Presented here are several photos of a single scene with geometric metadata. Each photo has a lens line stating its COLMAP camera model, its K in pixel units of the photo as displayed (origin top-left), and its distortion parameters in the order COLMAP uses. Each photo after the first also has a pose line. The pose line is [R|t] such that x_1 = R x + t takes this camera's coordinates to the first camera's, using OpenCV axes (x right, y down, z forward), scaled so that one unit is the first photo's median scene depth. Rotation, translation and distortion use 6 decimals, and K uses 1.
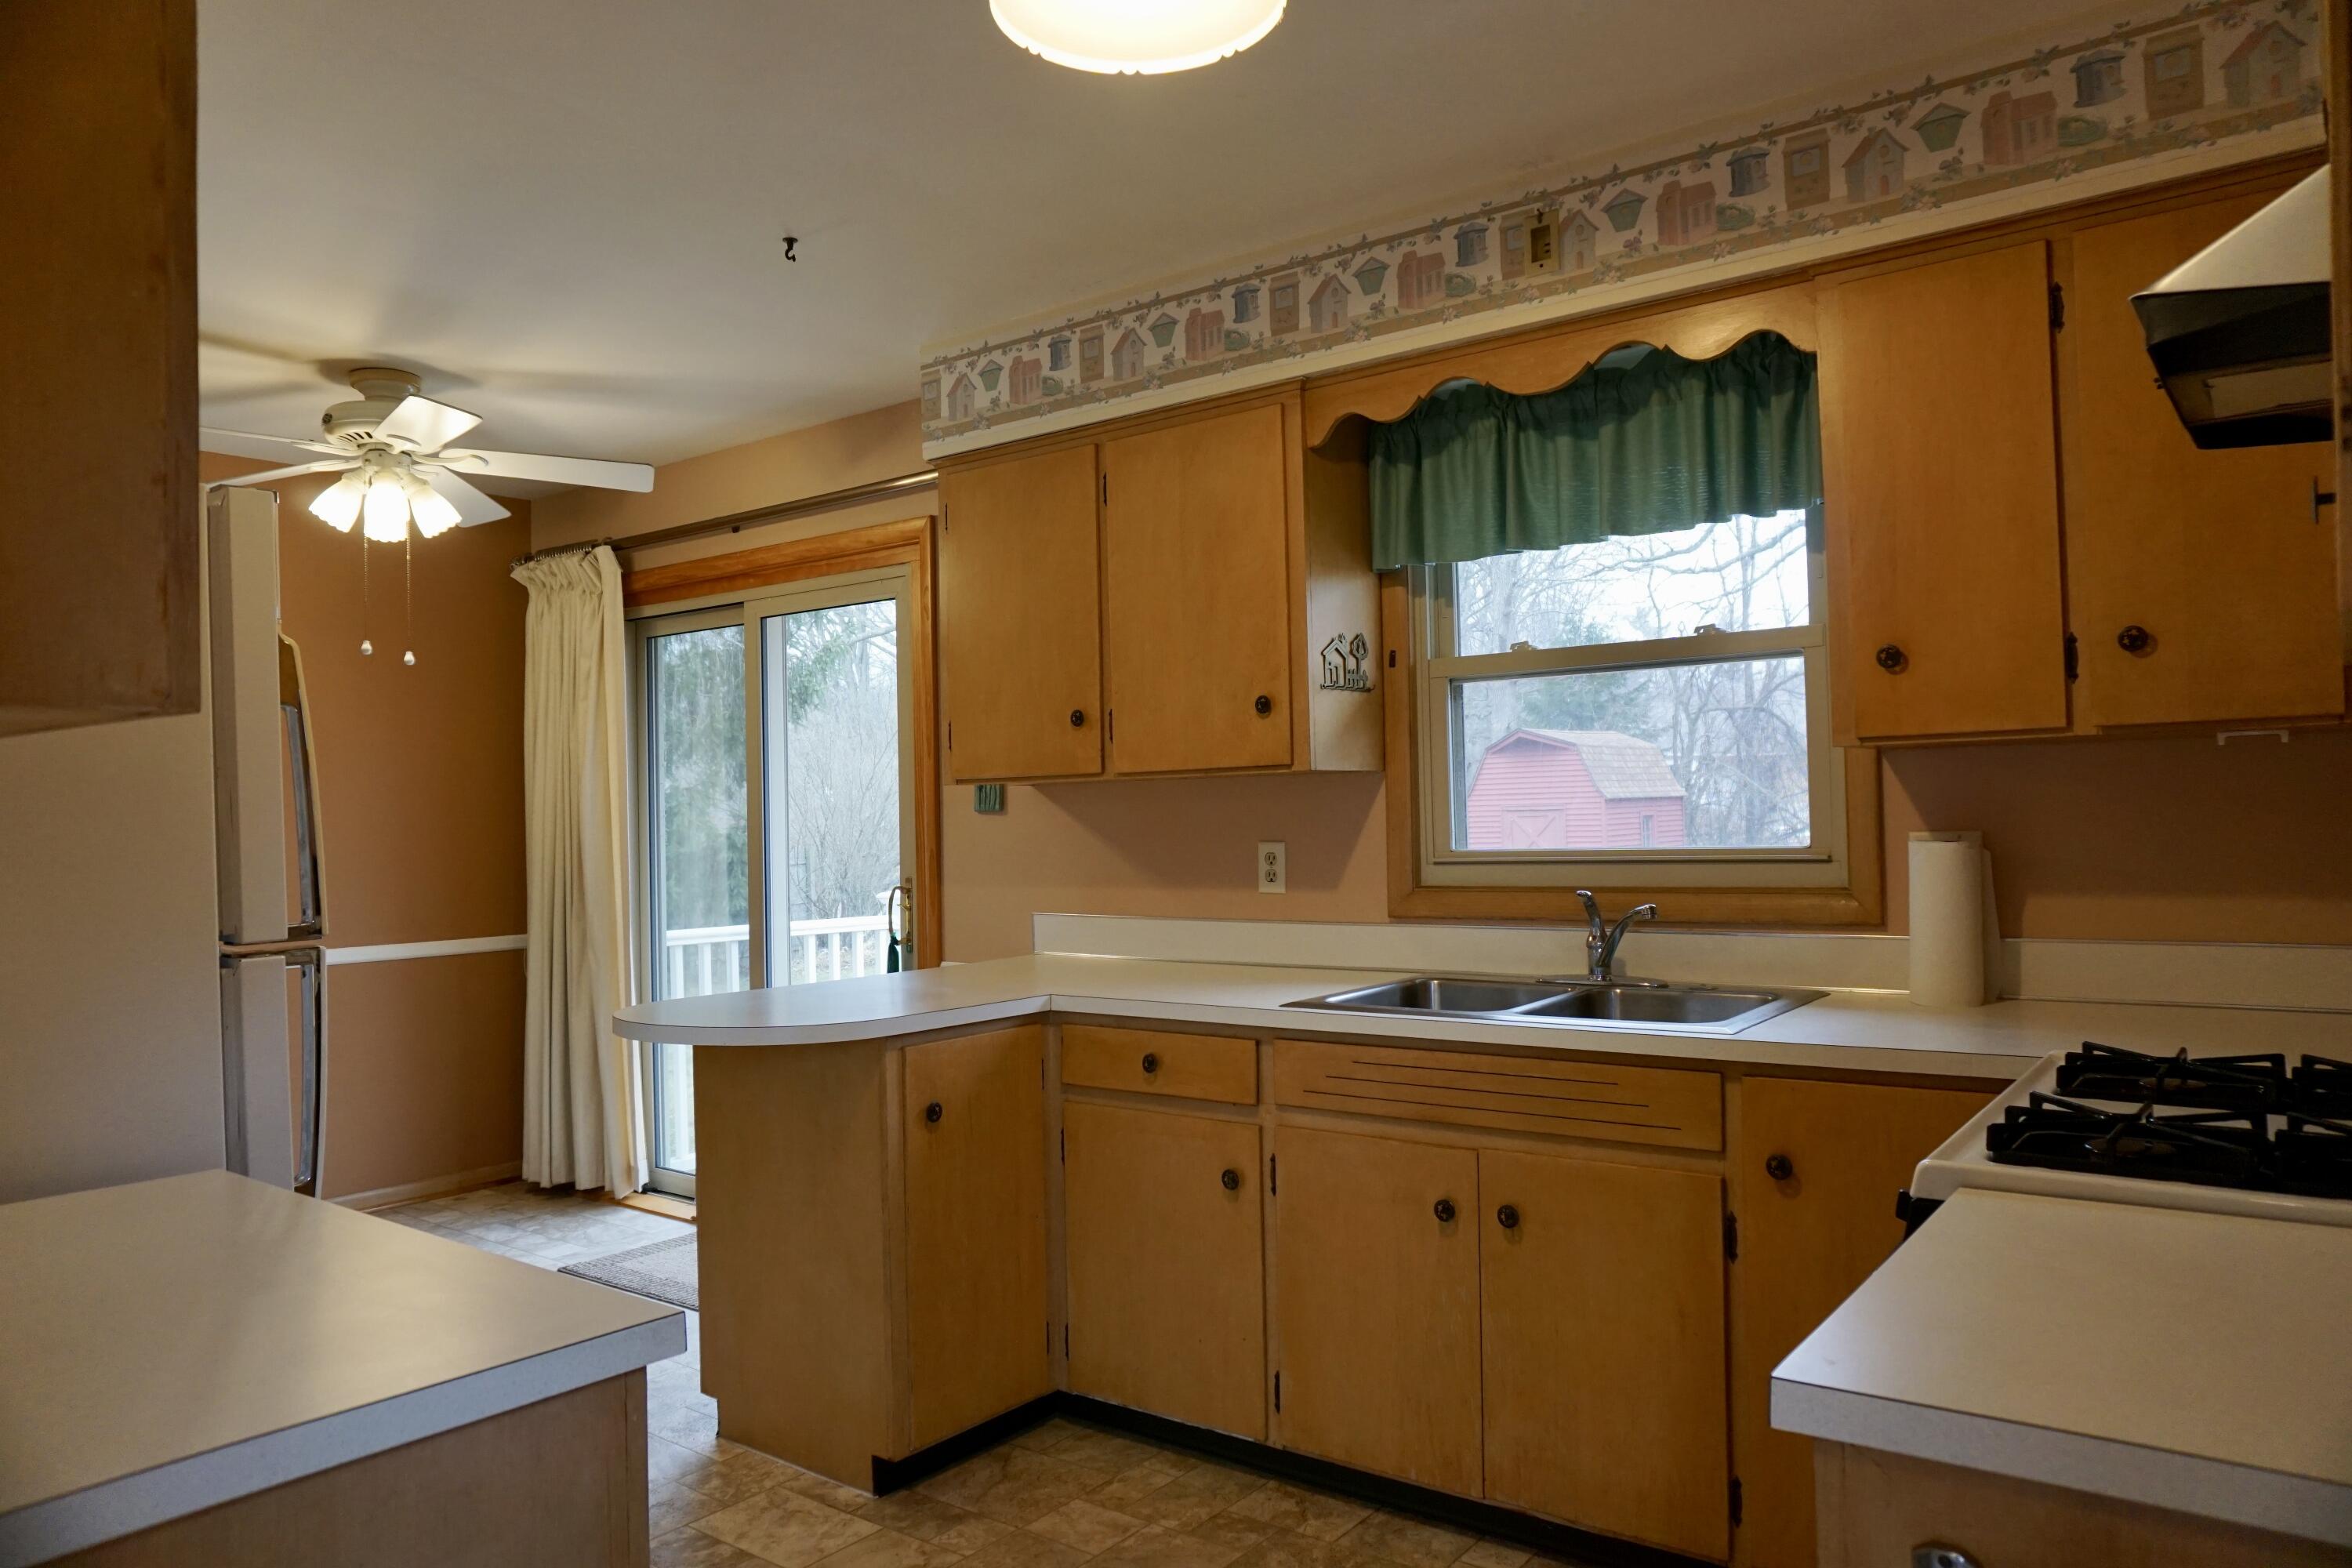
lens RADIAL K [[1583.0, 0, 1191.2], [0, 1583.0, 782.2], [0, 0, 1]] dist [-0.058427, 0.002808]
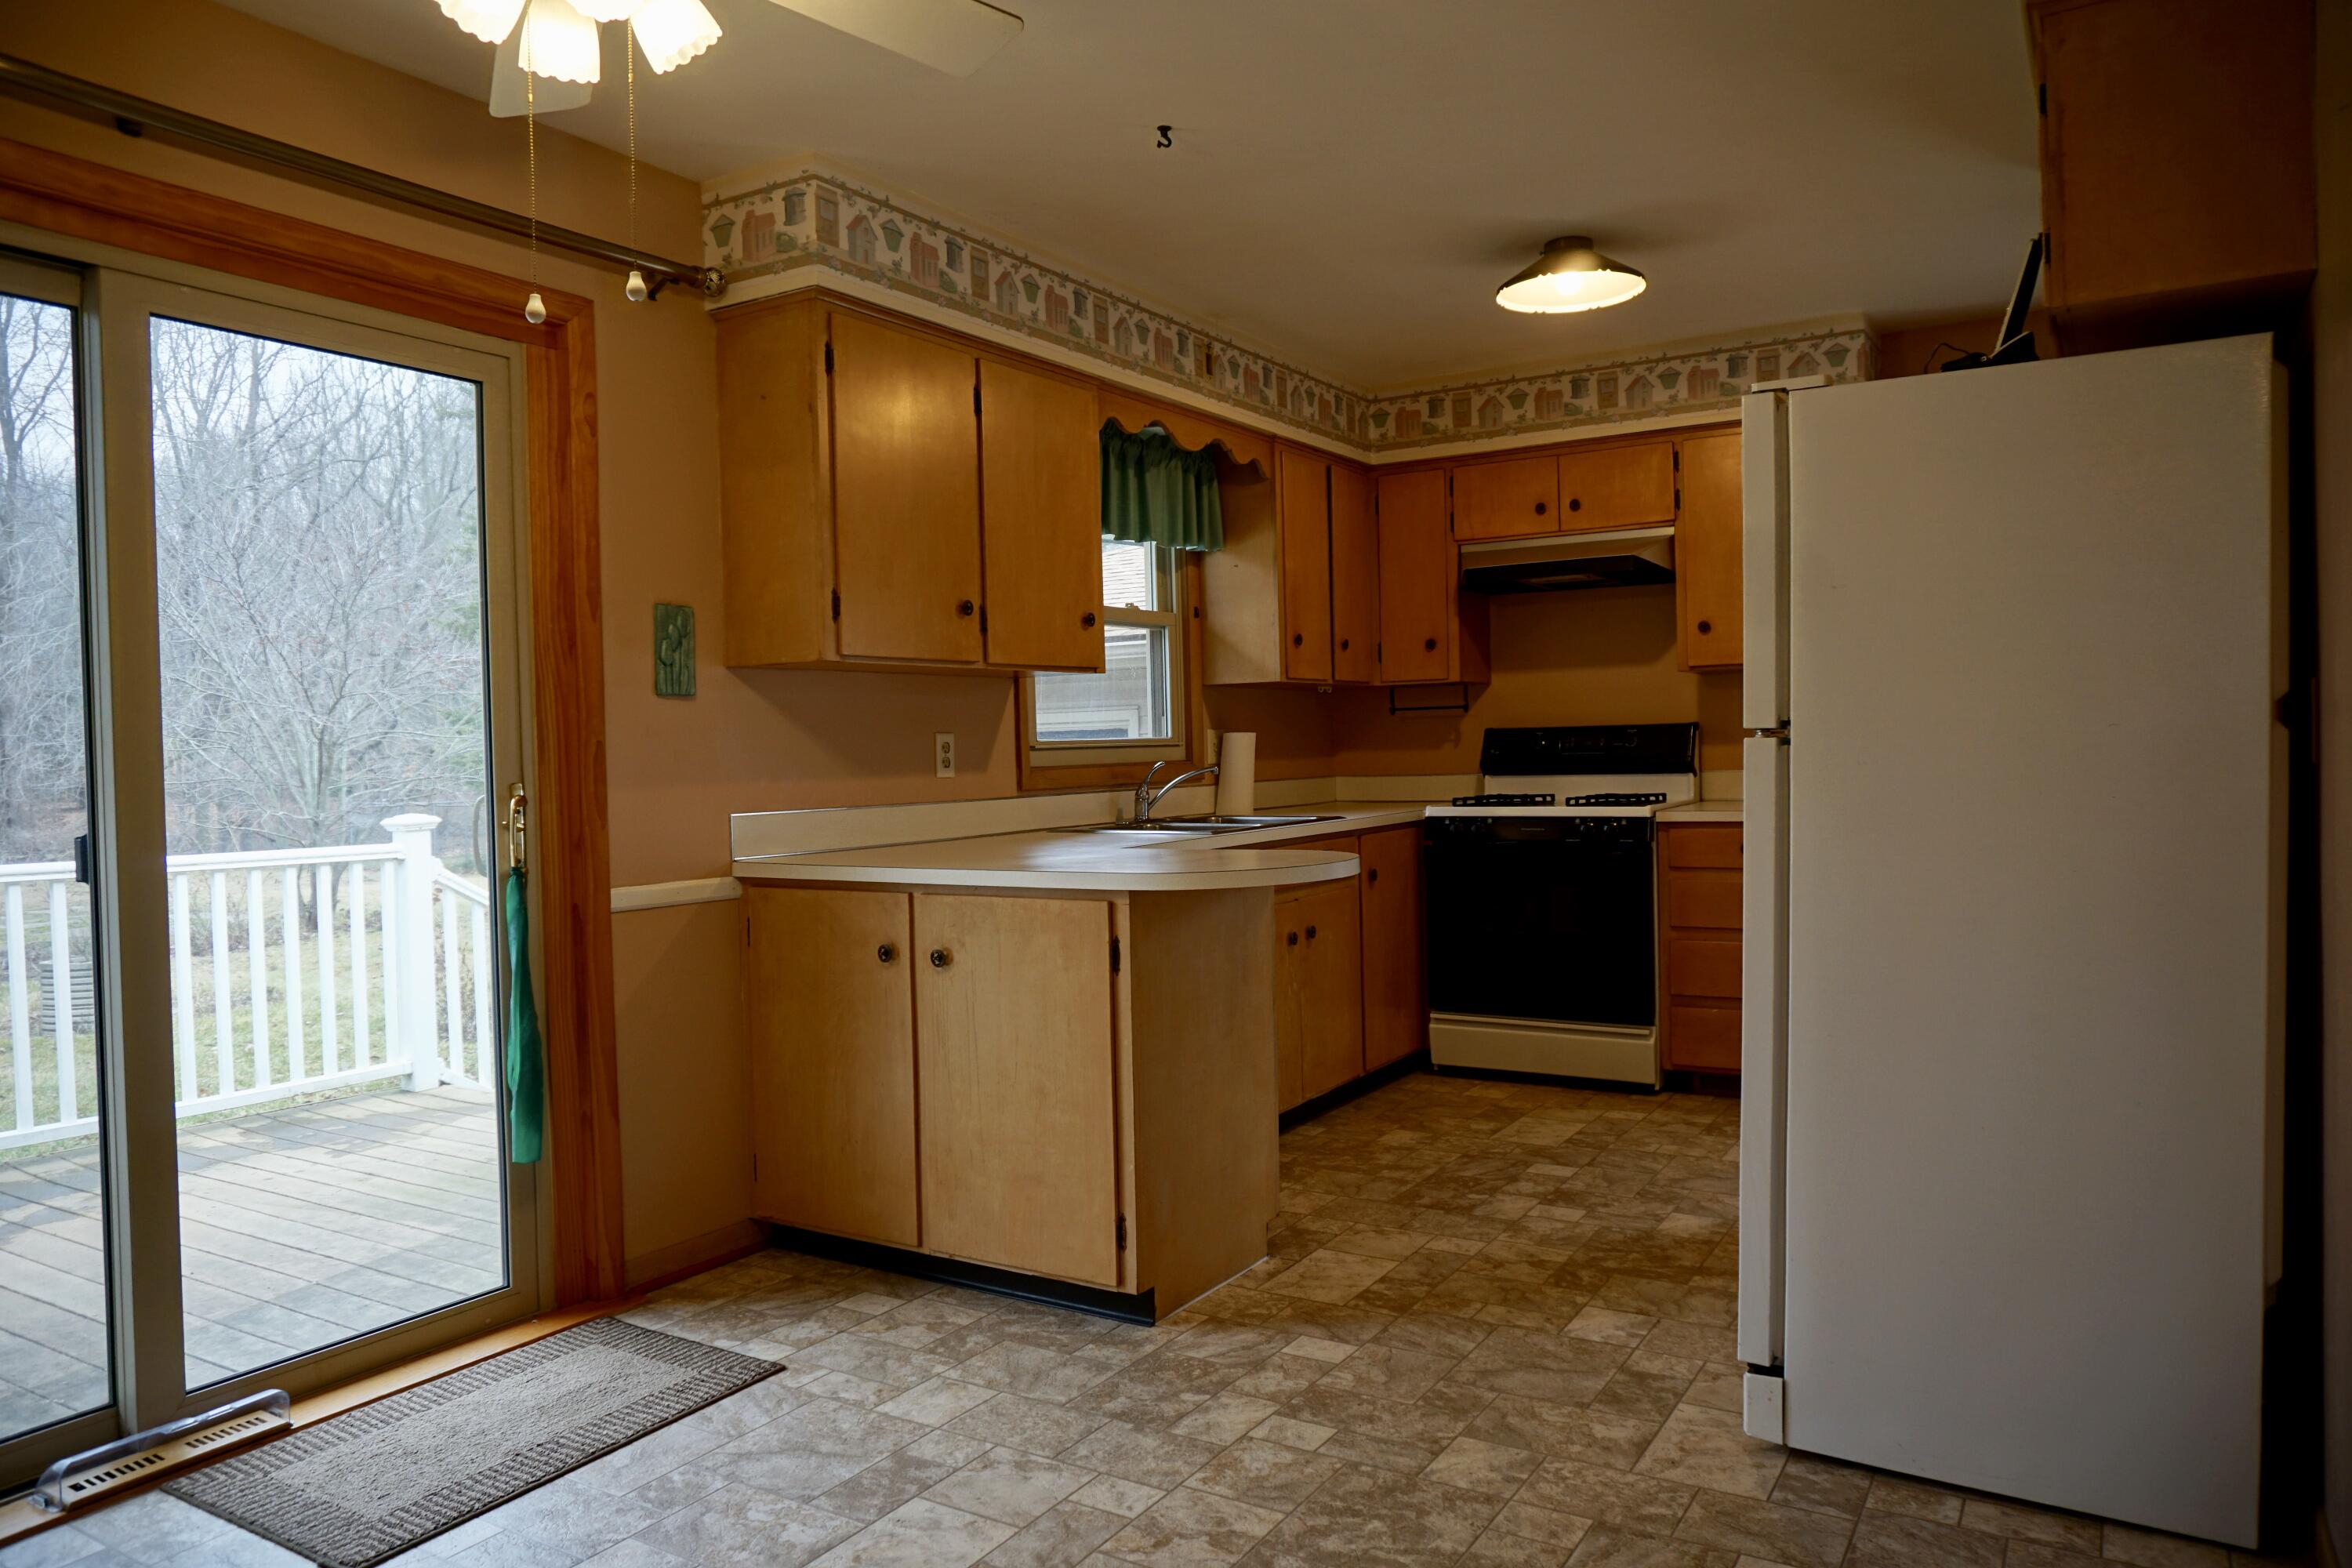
lens RADIAL K [[1583.0, 0, 1191.2], [0, 1583.0, 782.2], [0, 0, 1]] dist [-0.058427, 0.002808]
pose [[-0.113327, 0.010157, 0.993506, -1.156608], [0.015252, 0.999848, -0.008482, 0.089290], [-0.993441, 0.014192, -0.113465, 0.991160]]
